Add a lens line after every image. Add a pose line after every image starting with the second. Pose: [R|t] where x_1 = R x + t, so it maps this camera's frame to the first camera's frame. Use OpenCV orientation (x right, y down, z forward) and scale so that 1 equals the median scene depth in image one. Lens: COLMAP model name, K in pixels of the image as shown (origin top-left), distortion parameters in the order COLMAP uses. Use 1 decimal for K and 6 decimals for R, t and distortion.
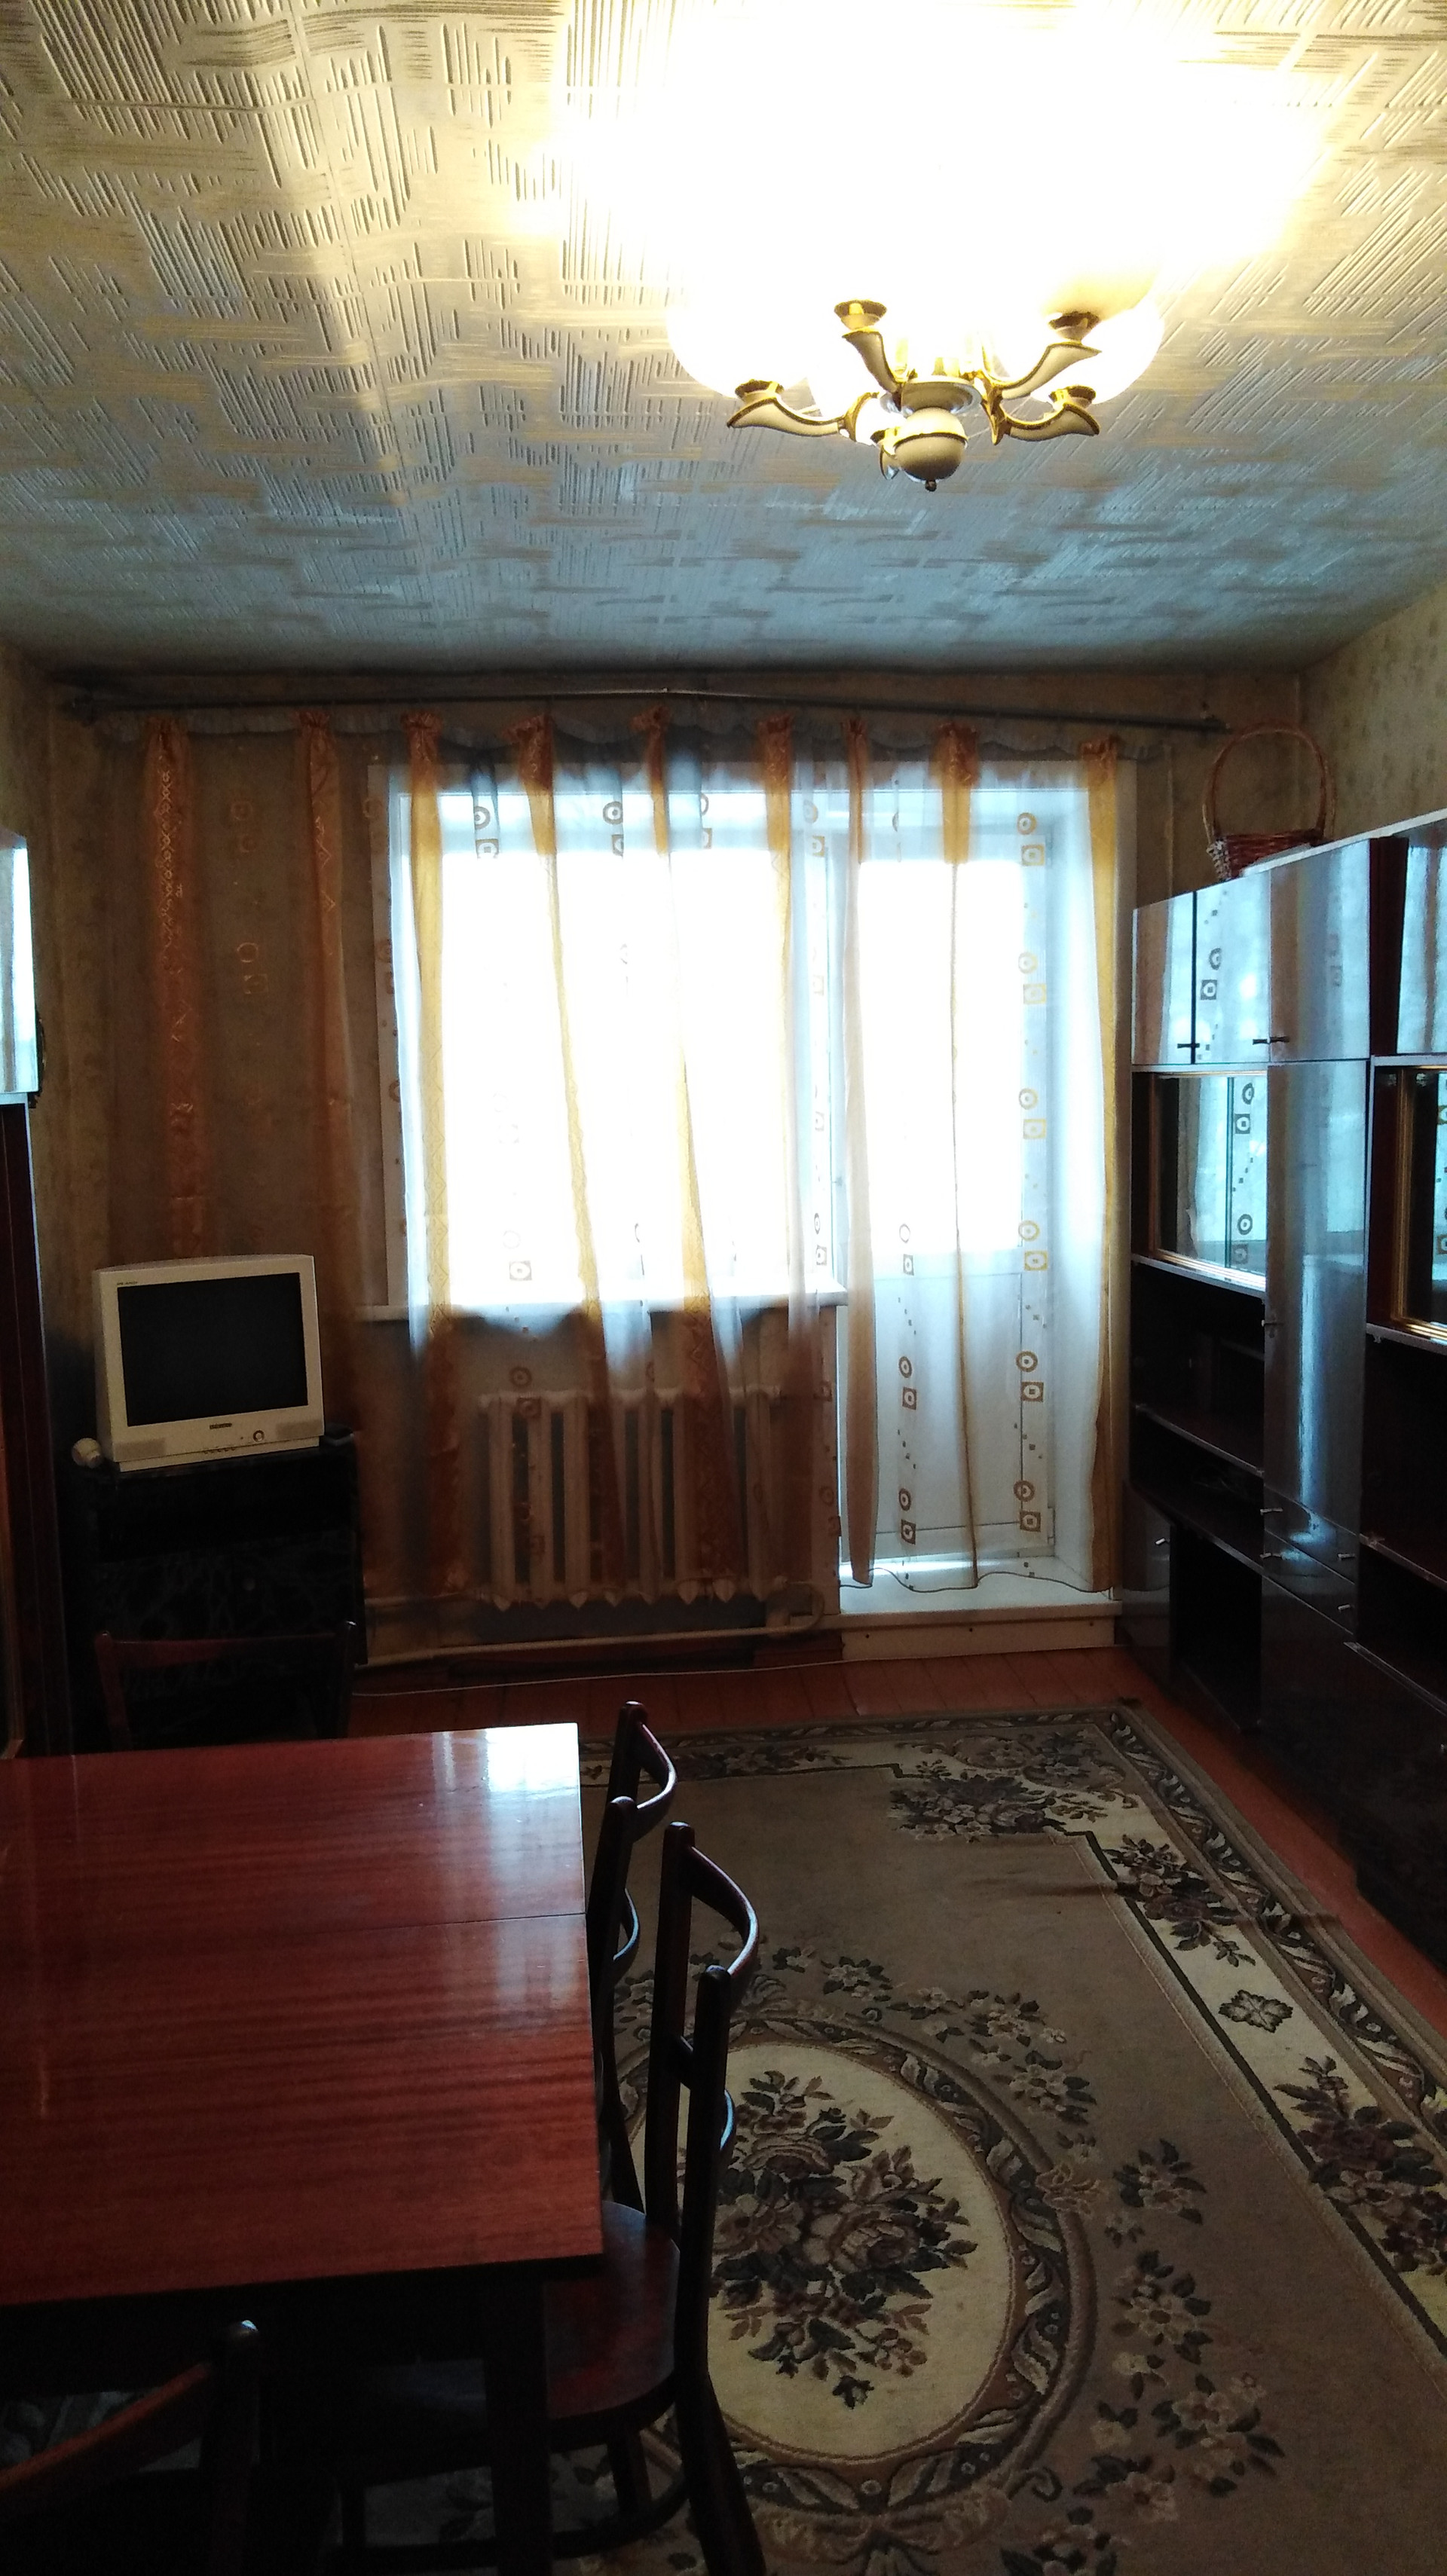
lens RADIAL K [[1879.6, 0, 723.5], [0, 1879.6, 1288.0], [0, 0, 1]] dist [0.007997, -0.029734]
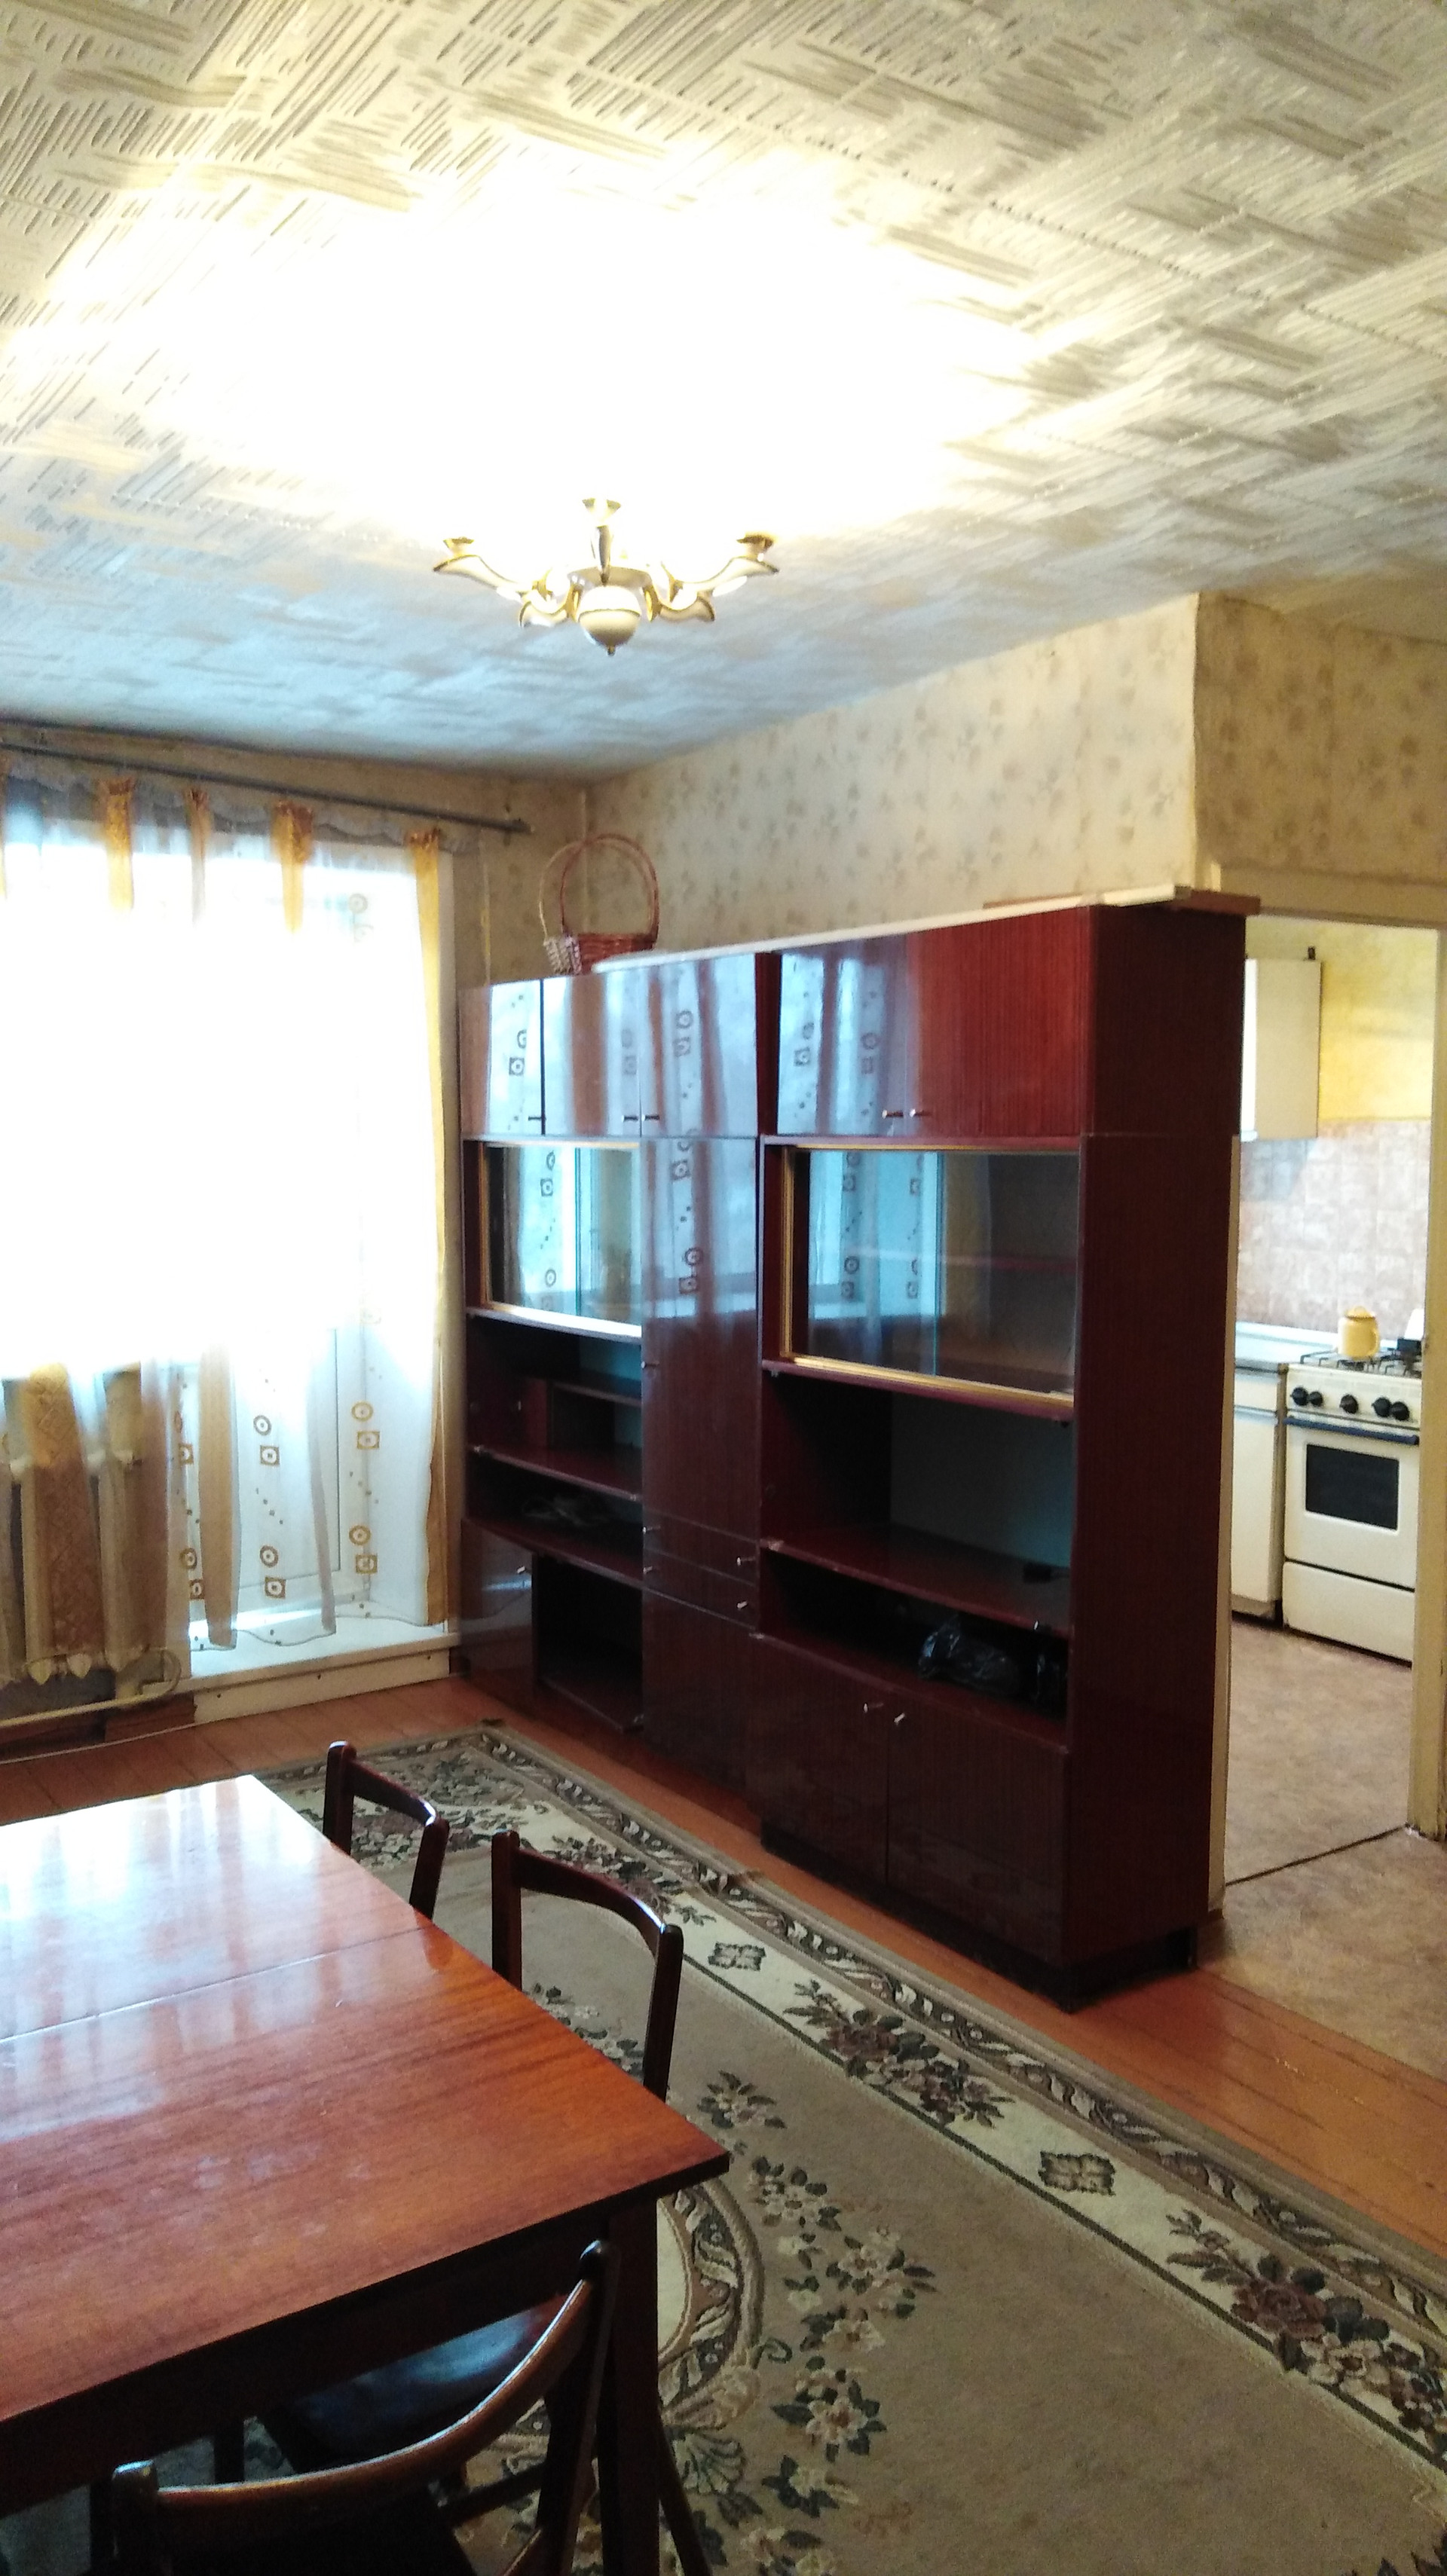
lens RADIAL K [[1874.4, 0, 723.5], [0, 1874.4, 1288.0], [0, 0, 1]] dist [0.013159, -0.057336]
pose [[0.880435, -0.022686, 0.473624, -0.206956], [0.036039, 0.999167, -0.019135, -0.004453], [-0.472796, 0.033916, 0.880519, -0.022297]]
